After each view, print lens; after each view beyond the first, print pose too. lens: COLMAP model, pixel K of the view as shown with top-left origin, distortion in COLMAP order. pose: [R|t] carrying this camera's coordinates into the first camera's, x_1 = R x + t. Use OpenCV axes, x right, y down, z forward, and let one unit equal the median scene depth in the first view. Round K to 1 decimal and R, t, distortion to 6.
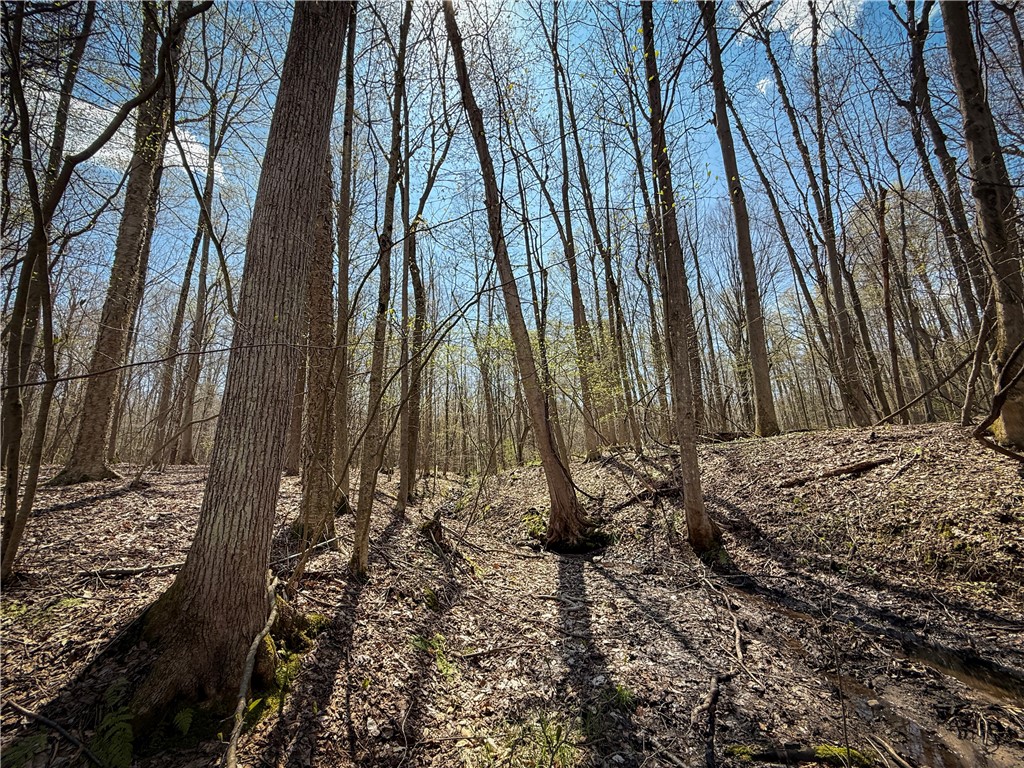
lens RADIAL K [[408.7, 0, 512.0], [0, 408.7, 384.2], [0, 0, 1]] dist [-0.002937, 0.000904]
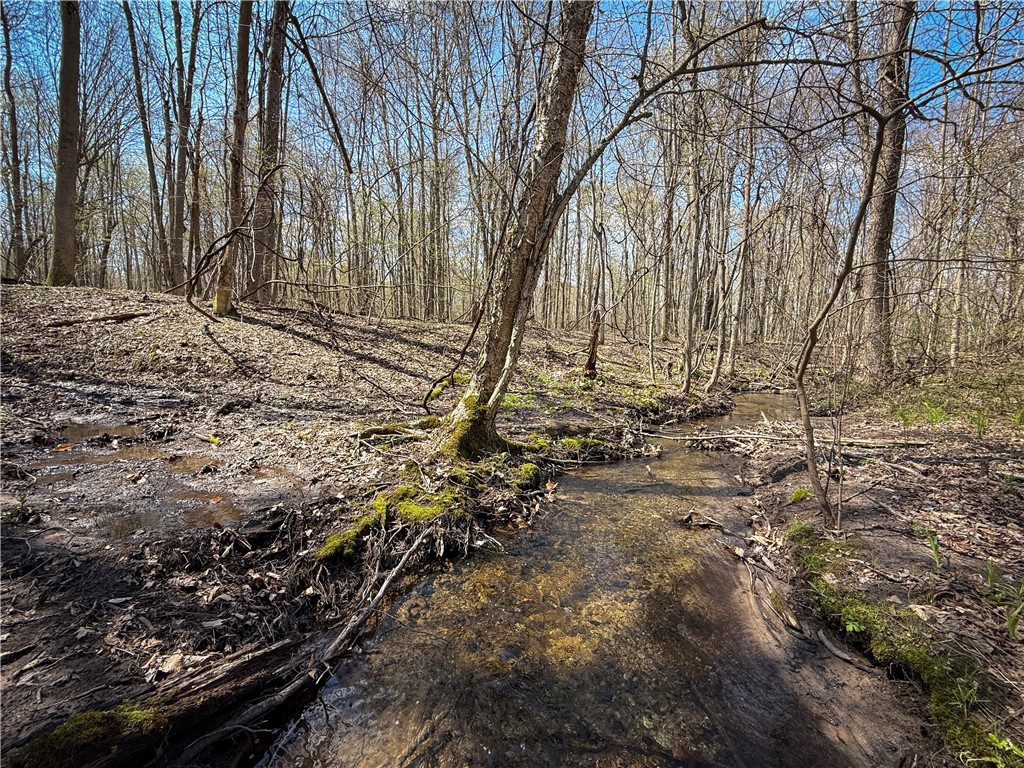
lens RADIAL K [[408.7, 0, 512.6], [0, 408.7, 386.9], [0, 0, 1]] dist [-0.002937, 0.000904]
pose [[0.228172, -0.016582, 0.973480, -0.177092], [-0.264679, 0.961144, 0.078409, -0.019436], [-0.936954, -0.275550, 0.214917, -0.571517]]
